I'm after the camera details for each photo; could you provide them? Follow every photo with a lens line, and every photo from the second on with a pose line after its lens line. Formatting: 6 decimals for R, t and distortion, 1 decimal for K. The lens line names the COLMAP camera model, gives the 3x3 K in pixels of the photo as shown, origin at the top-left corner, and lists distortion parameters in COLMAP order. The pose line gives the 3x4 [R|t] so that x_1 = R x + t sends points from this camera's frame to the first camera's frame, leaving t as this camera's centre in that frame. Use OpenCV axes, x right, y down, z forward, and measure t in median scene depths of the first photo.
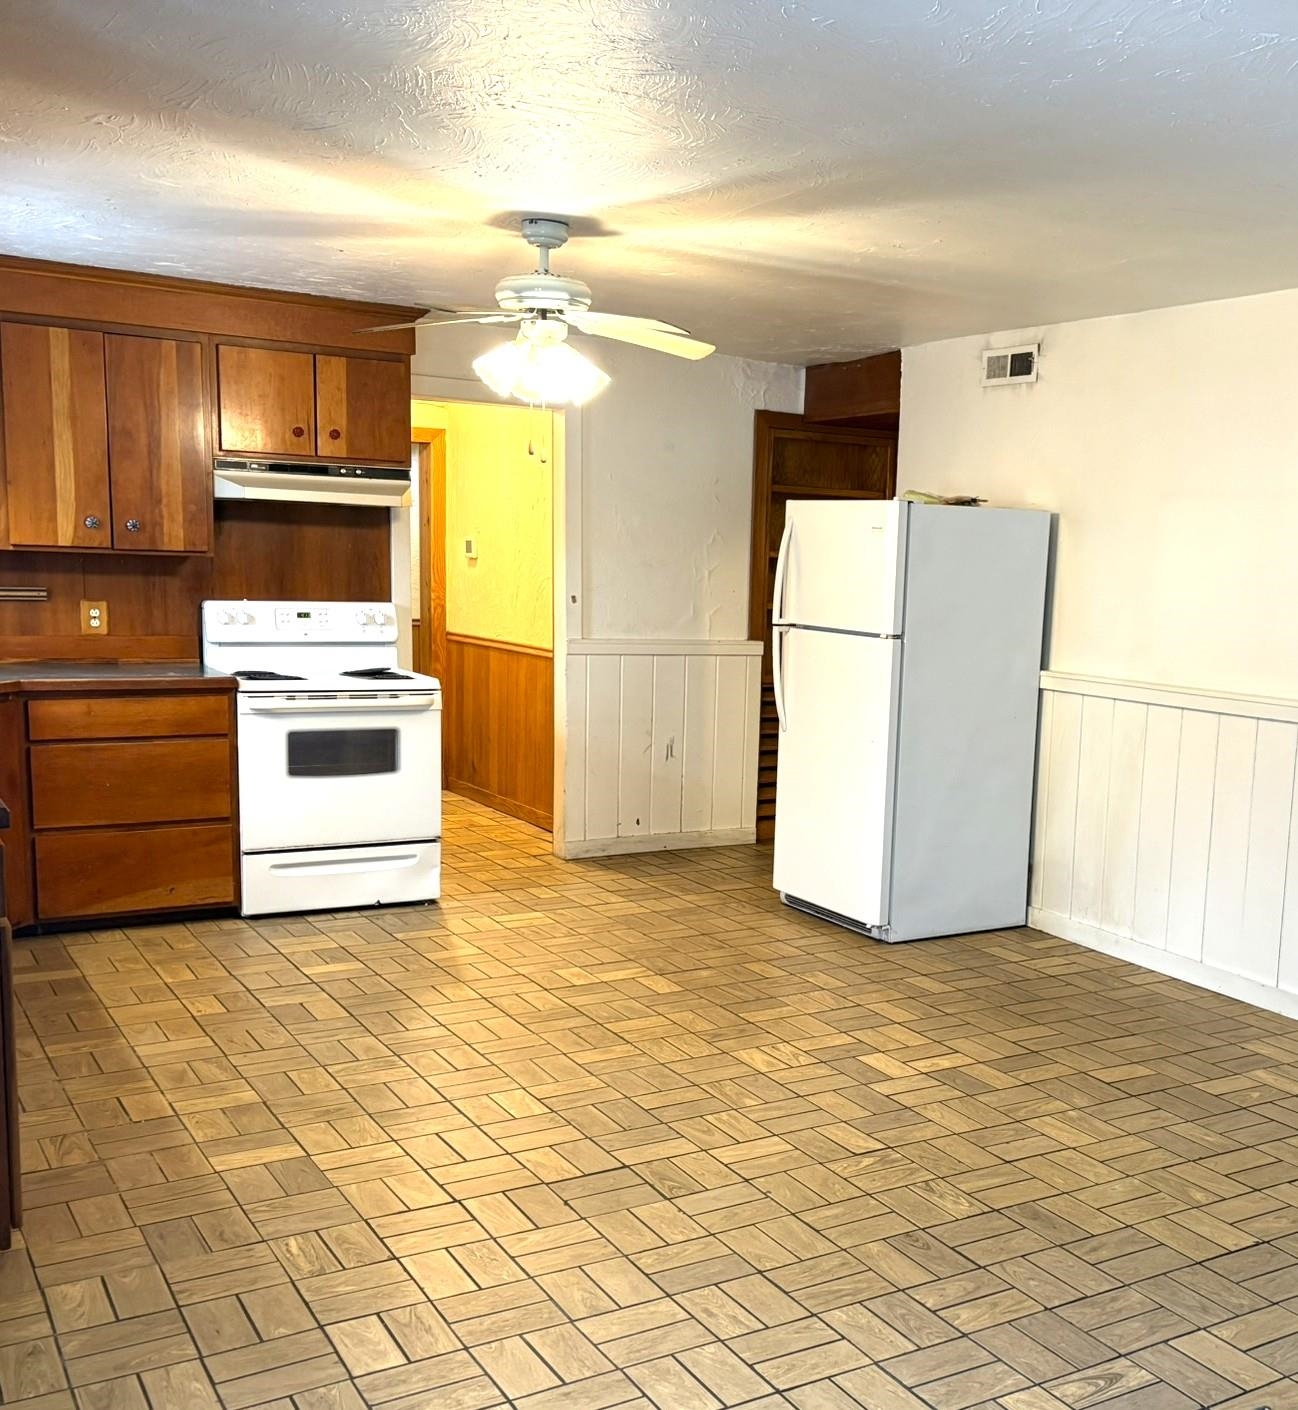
lens RADIAL K [[1546.2, 0, 833.7], [0, 1546.2, 767.8], [0, 0, 1]] dist [0.112062, -0.245291]
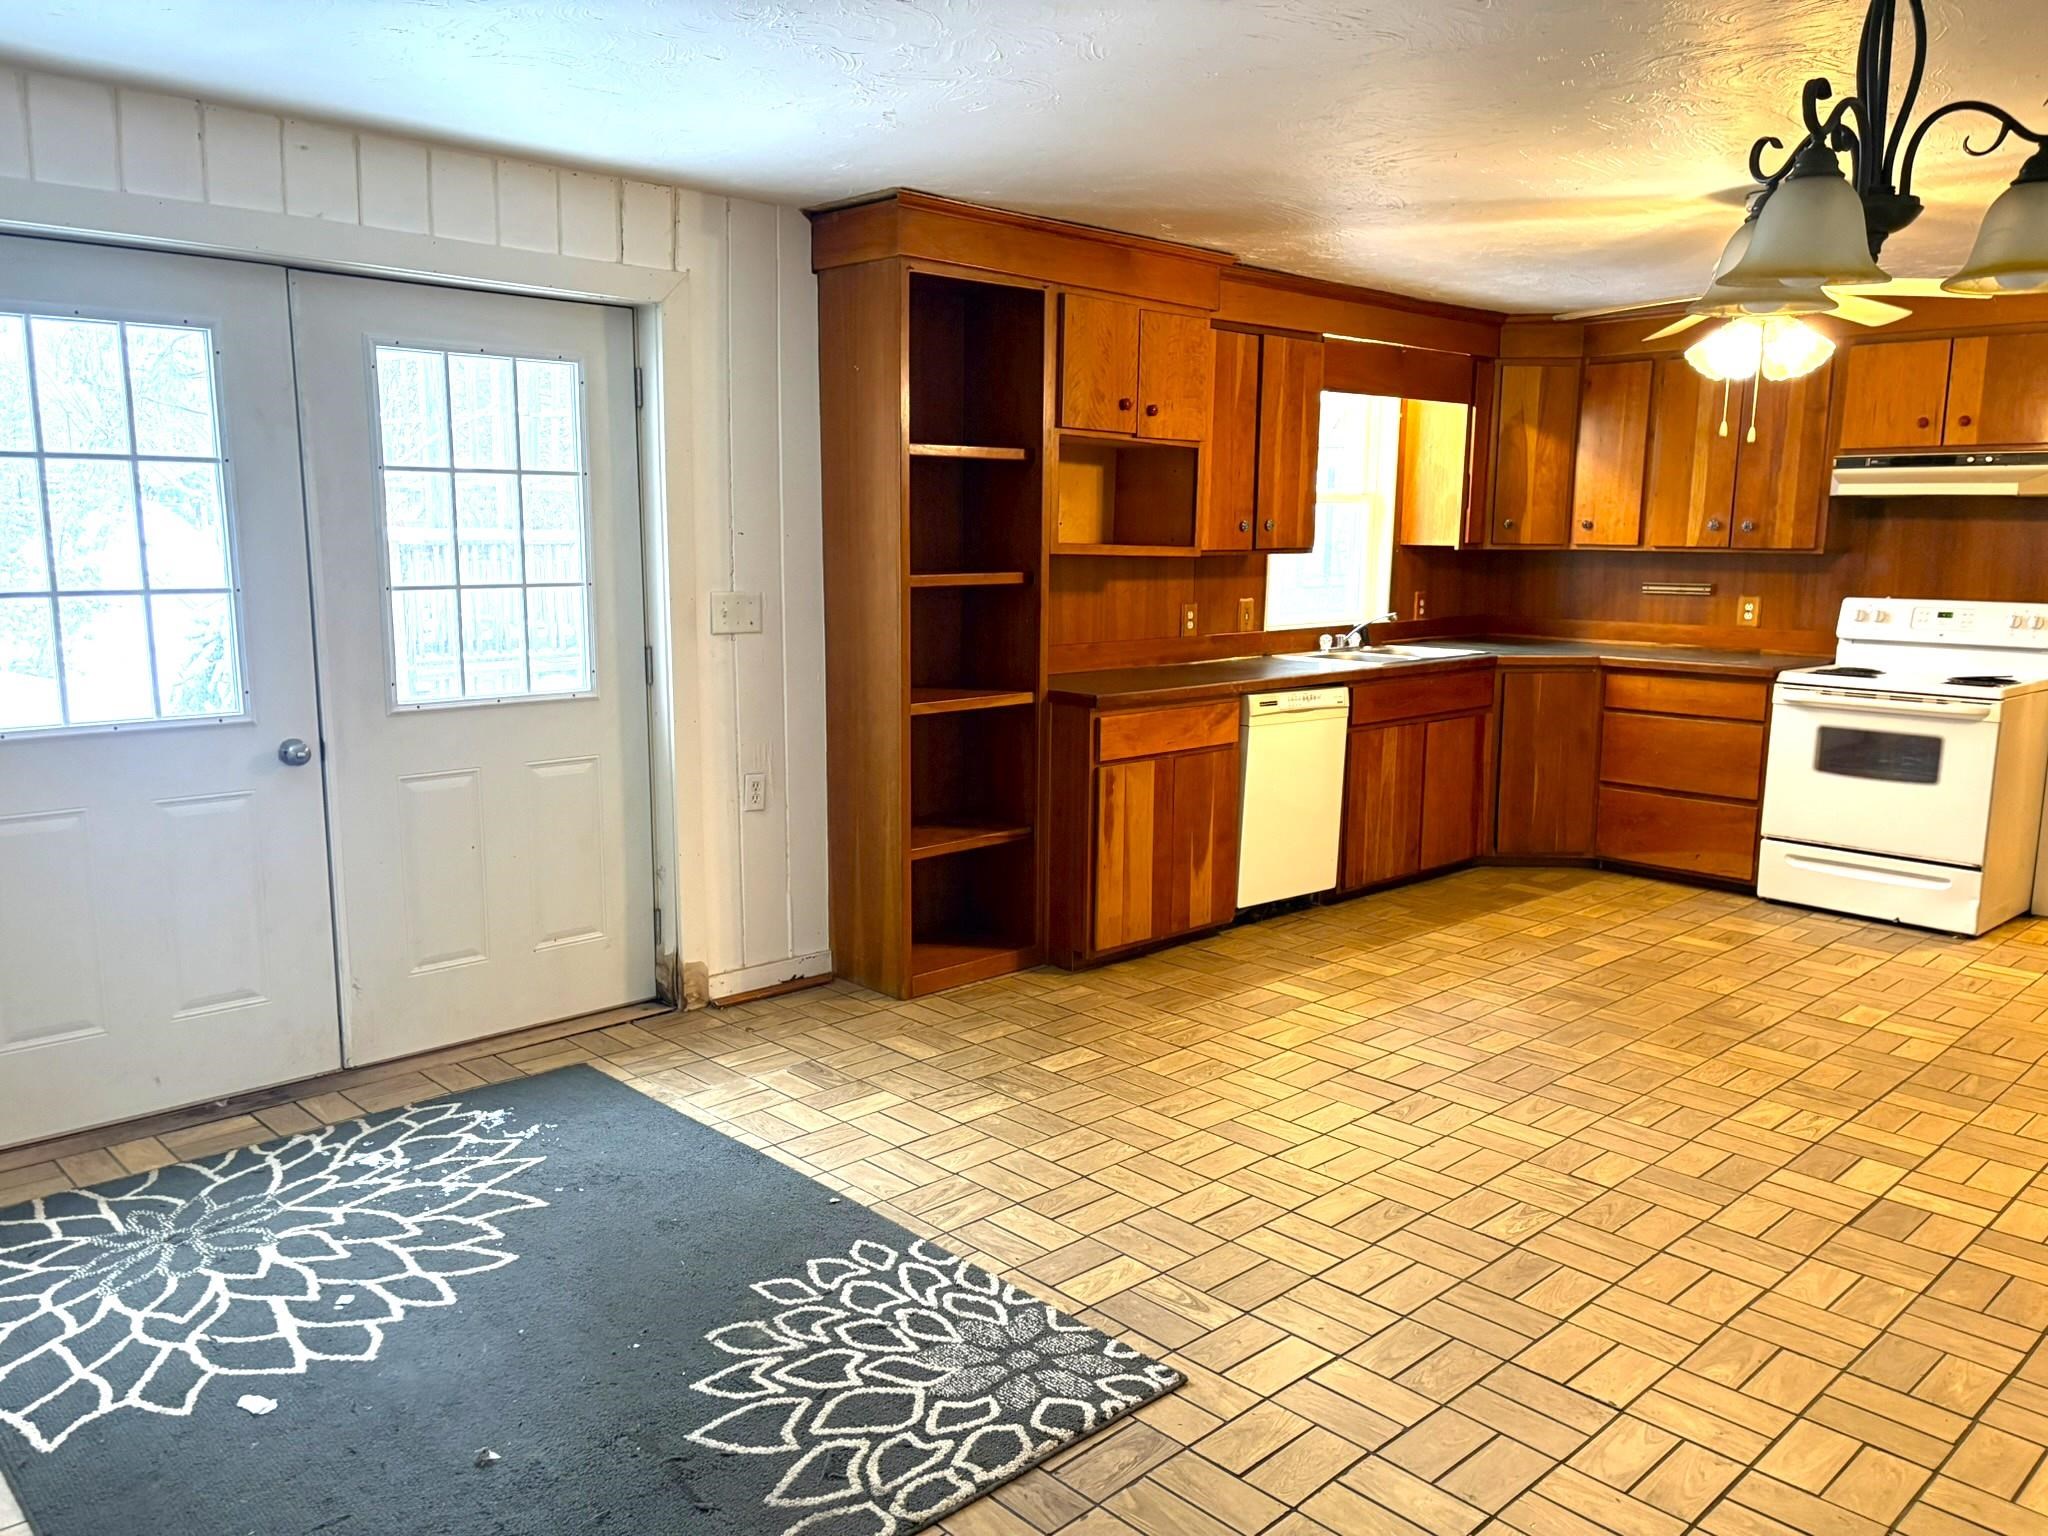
lens RADIAL K [[1543.7, 0, 1030.3], [0, 1543.7, 776.2], [0, 0, 1]] dist [0.062763, -0.062088]
pose [[0.179099, 0.123350, -0.976068, 0.549354], [-0.136930, 0.985578, 0.099427, -0.022017], [0.974256, 0.115846, 0.193406, 0.317466]]
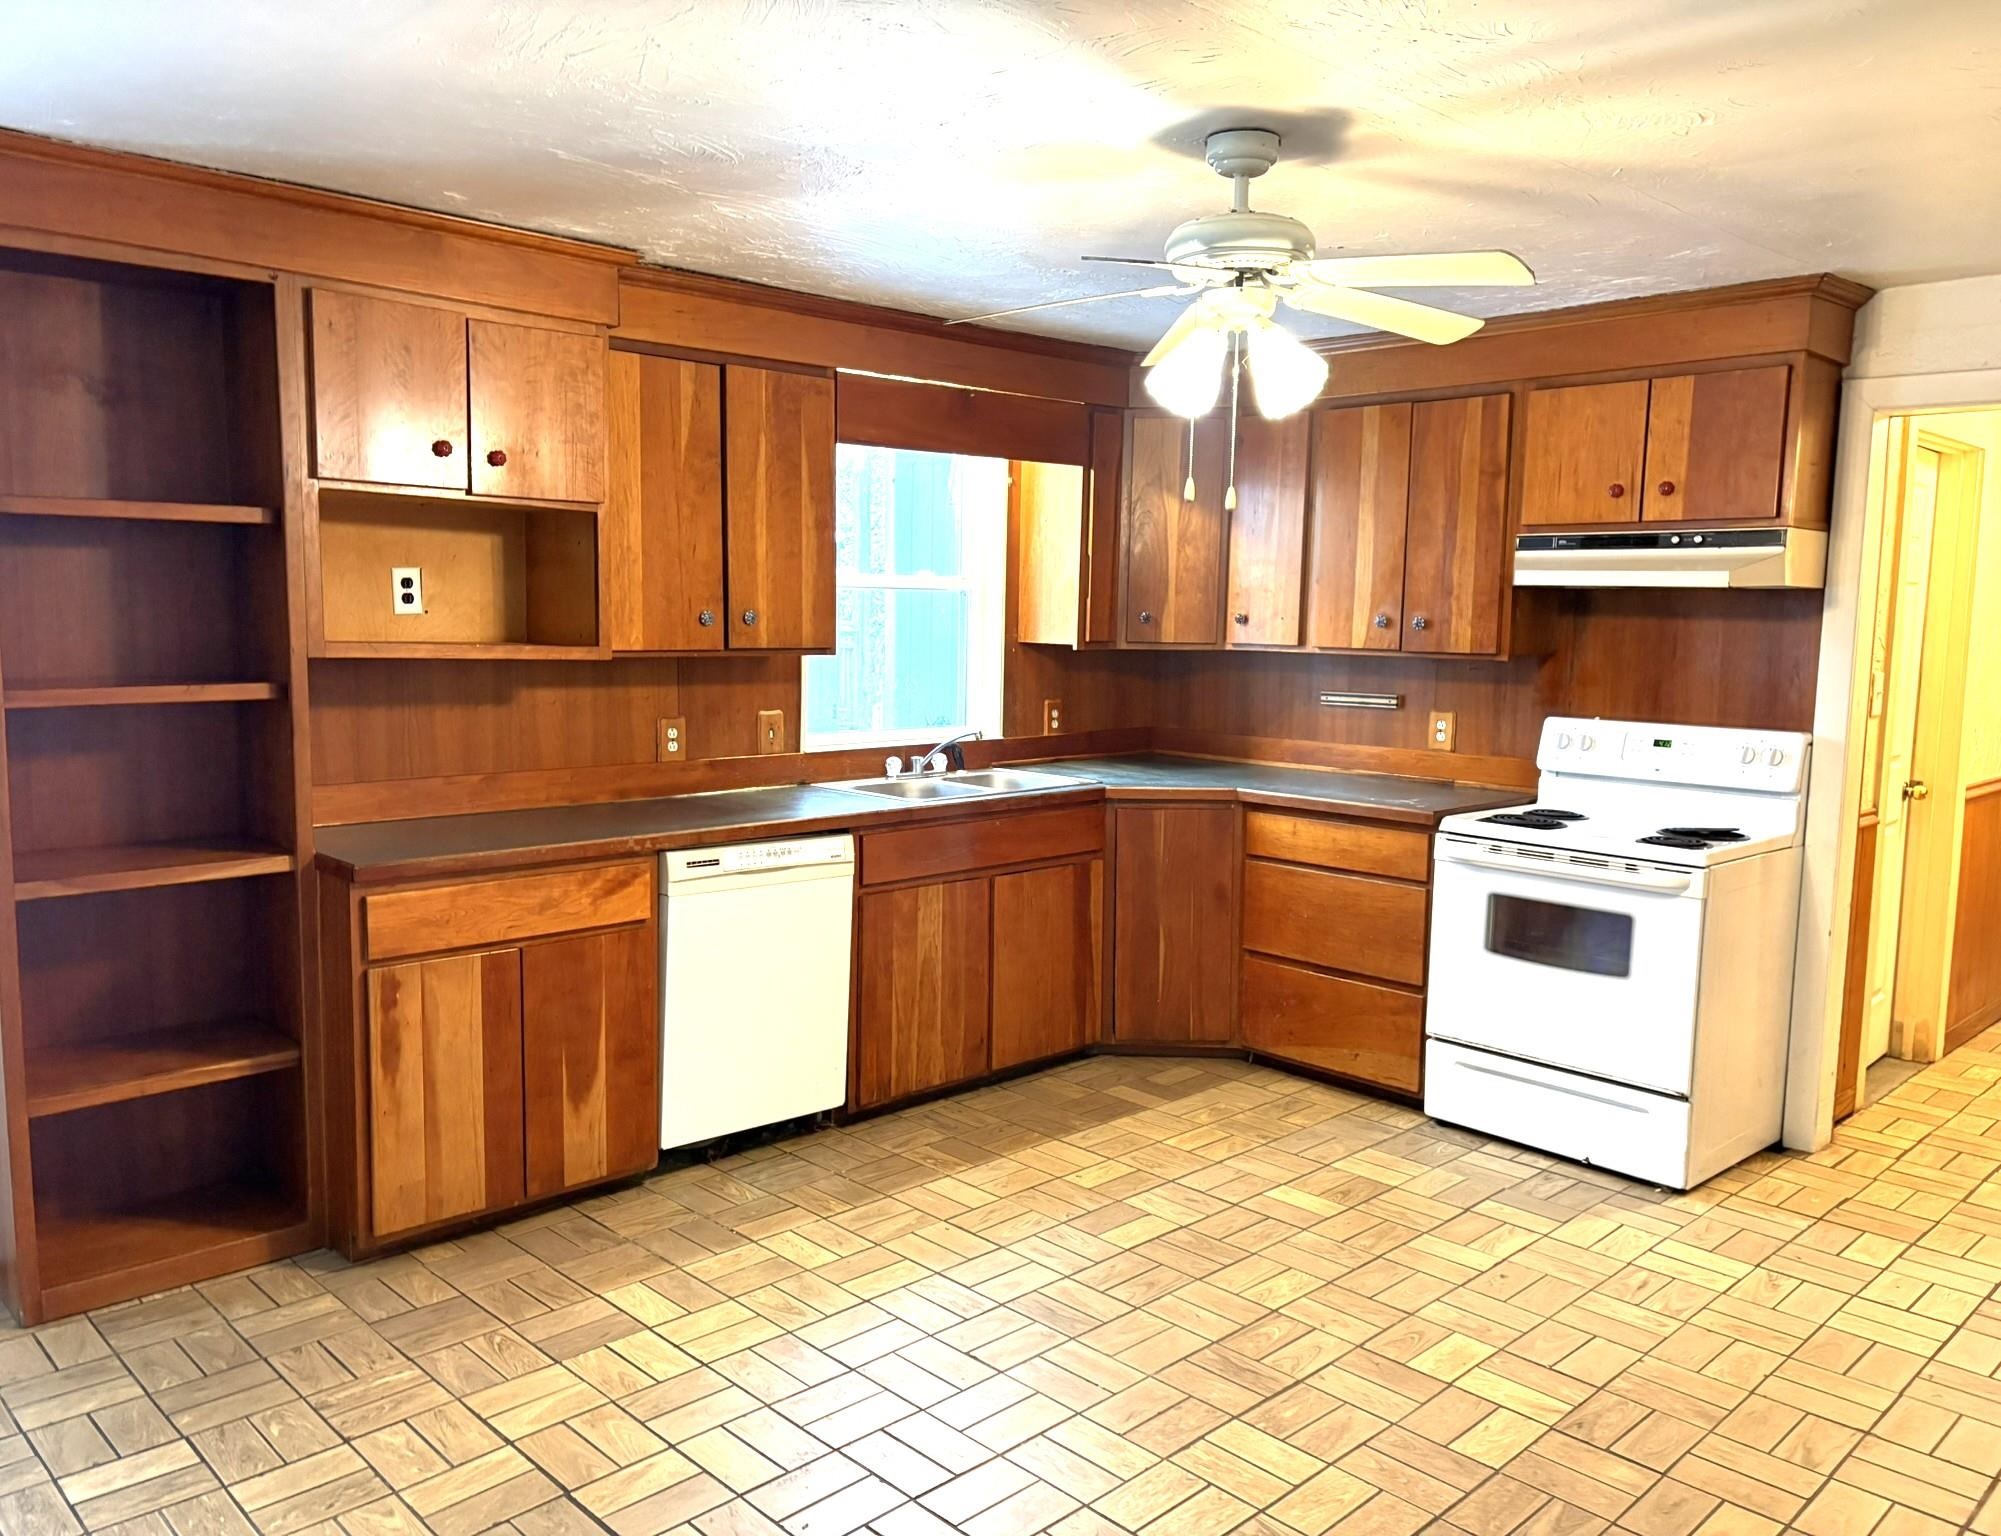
lens RADIAL K [[1544.0, 0, 1000.5], [0, 1544.0, 768.0], [0, 0, 1]] dist [0.076903, -0.090040]
pose [[0.179785, 0.072421, -0.981037, 0.340761], [-0.143600, 0.988535, 0.046658, -0.083809], [0.973168, 0.132488, 0.188123, 0.628515]]
